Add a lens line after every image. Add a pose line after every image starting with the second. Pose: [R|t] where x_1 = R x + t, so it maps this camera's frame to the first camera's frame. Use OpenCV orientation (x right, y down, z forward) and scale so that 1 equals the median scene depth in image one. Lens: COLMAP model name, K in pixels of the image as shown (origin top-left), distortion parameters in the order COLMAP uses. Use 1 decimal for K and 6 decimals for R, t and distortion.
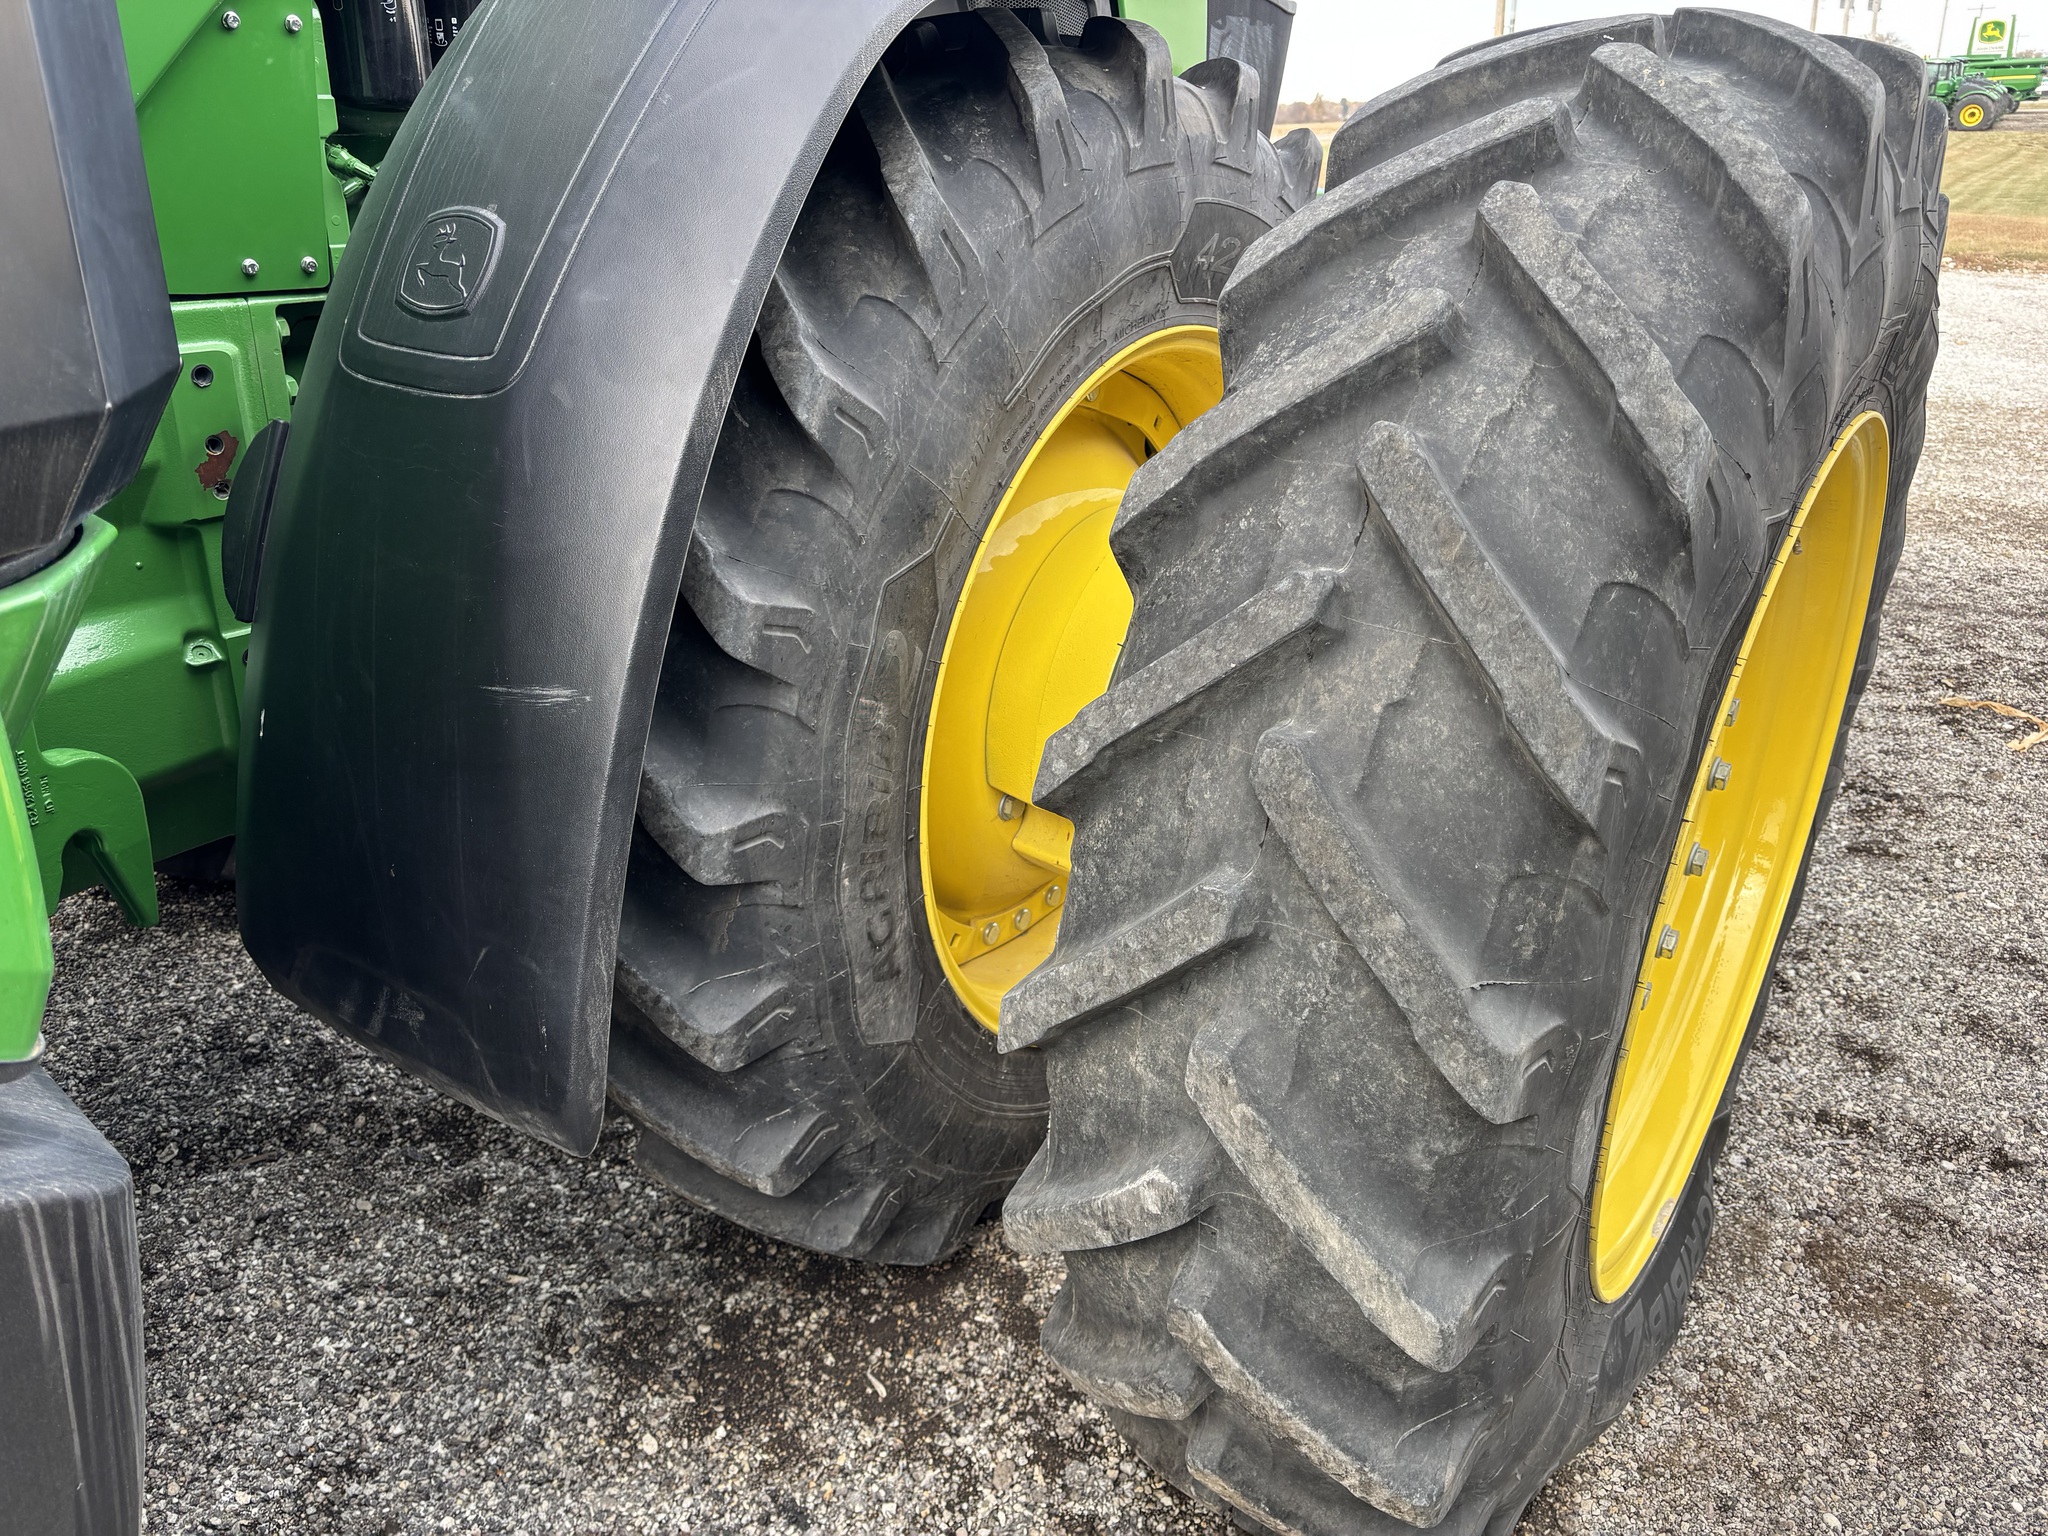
lens RADIAL K [[1529.1, 0, 1034.4], [0, 1529.1, 753.5], [0, 0, 1]] dist [0.022859, -0.031530]
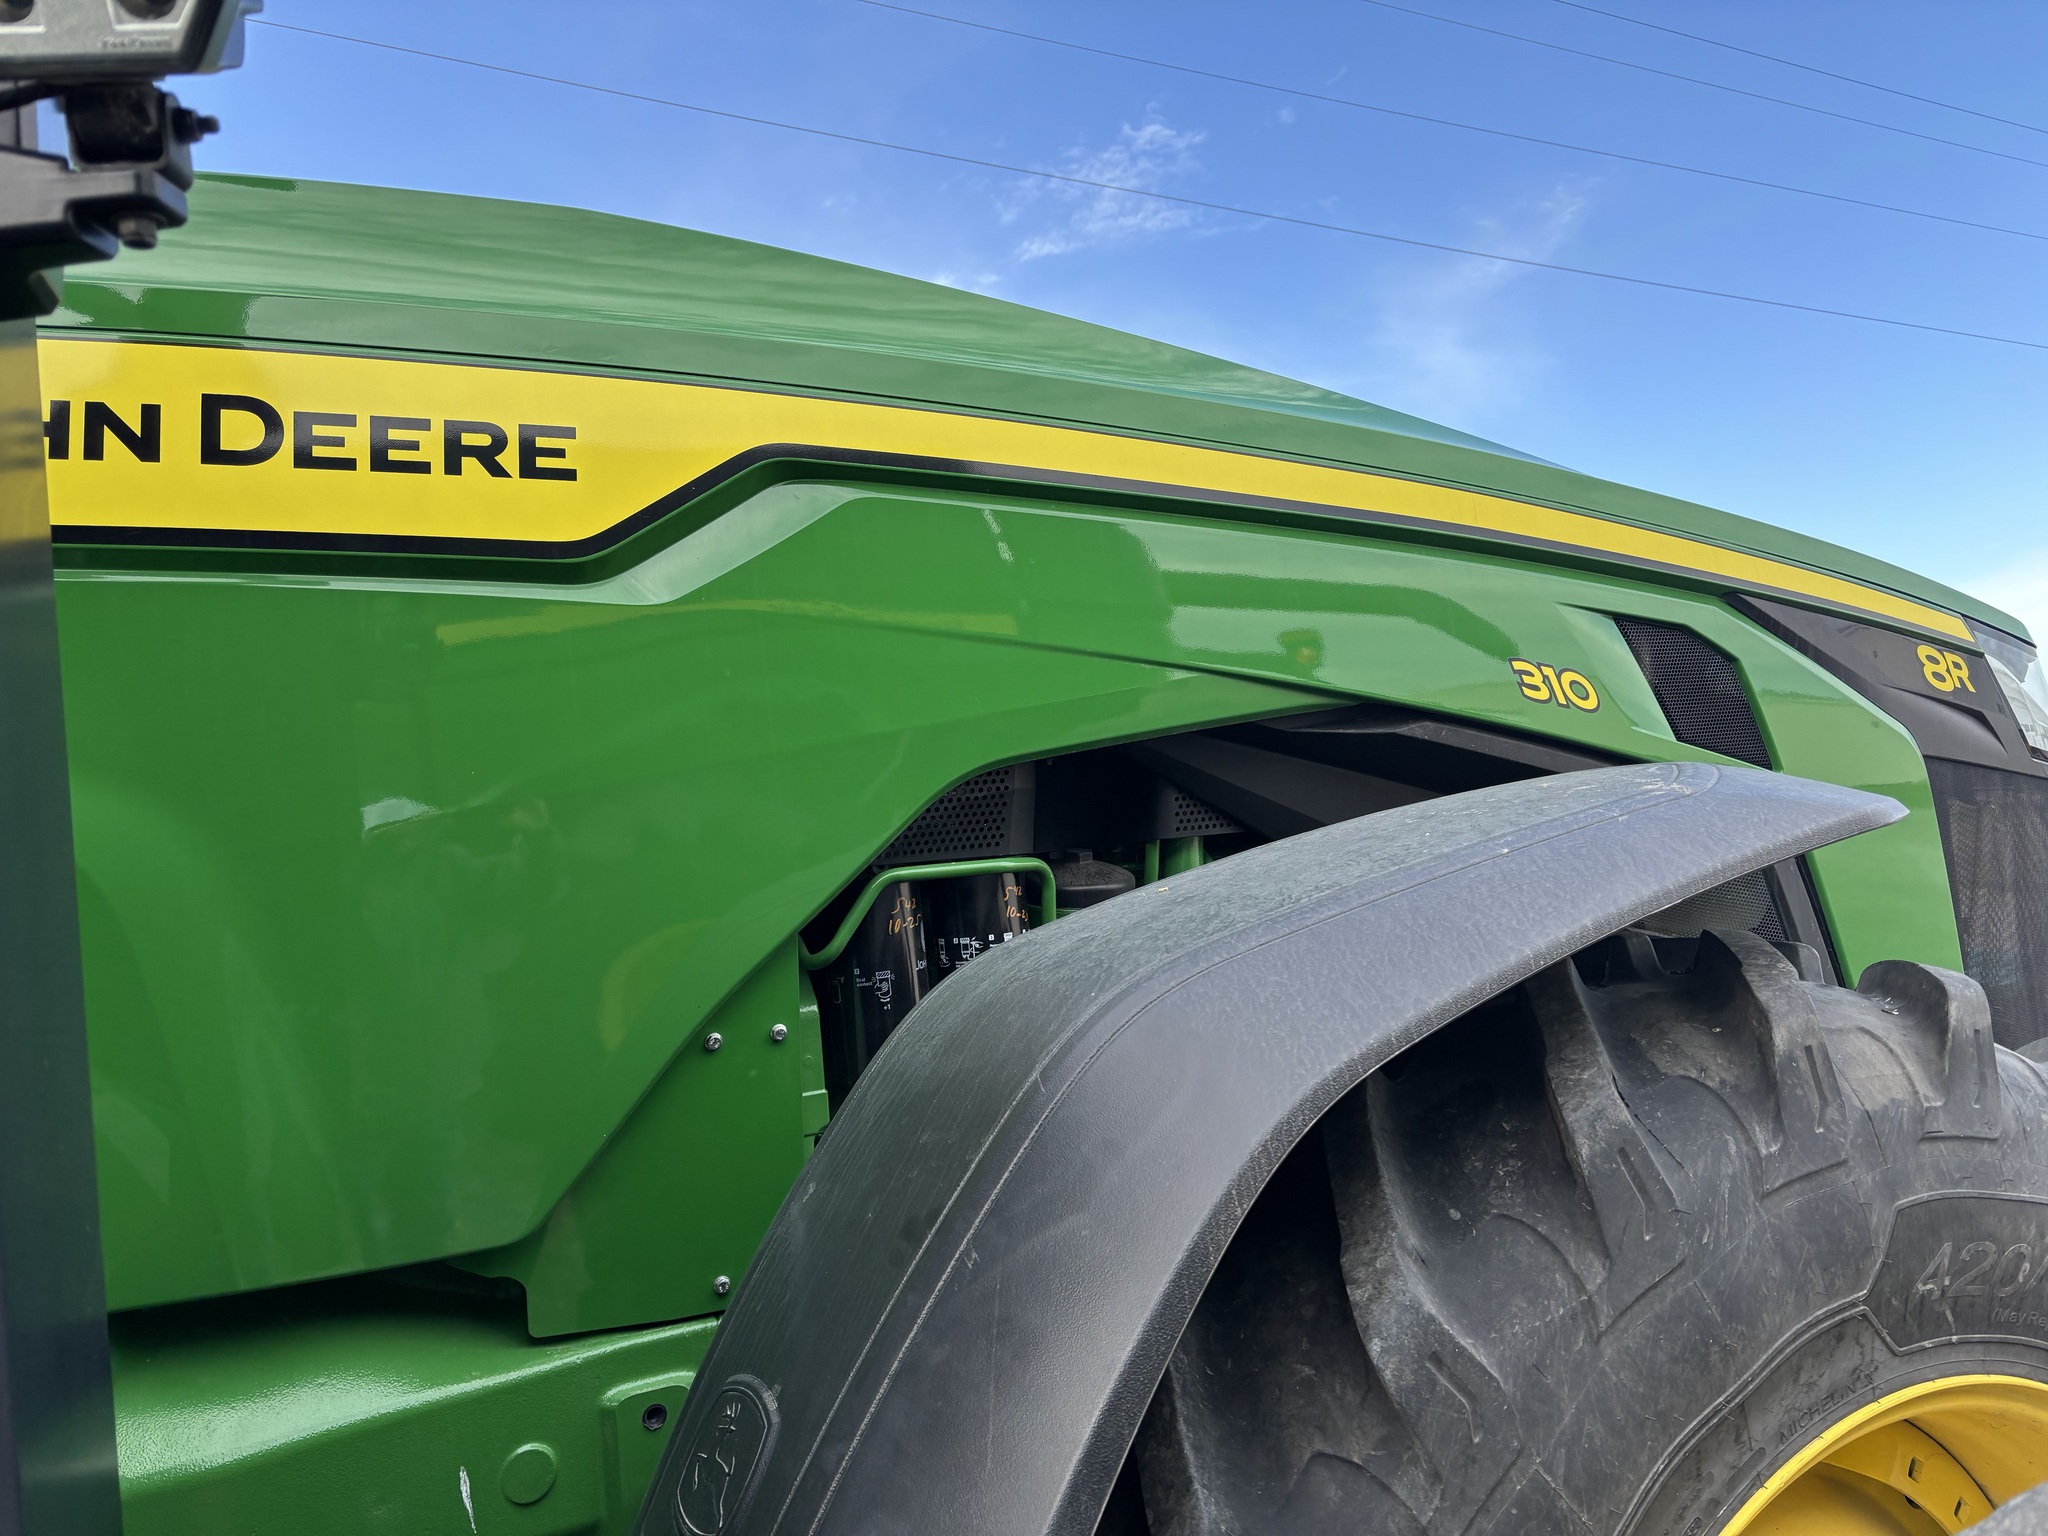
lens RADIAL K [[1529.1, 0, 1014.8], [0, 1529.1, 762.3], [0, 0, 1]] dist [0.022859, -0.031530]
pose [[0.878512, -0.128624, -0.460079, 0.110150], [-0.076005, 0.913172, -0.400424, -0.266807], [0.471635, 0.386746, 0.792457, 0.255487]]
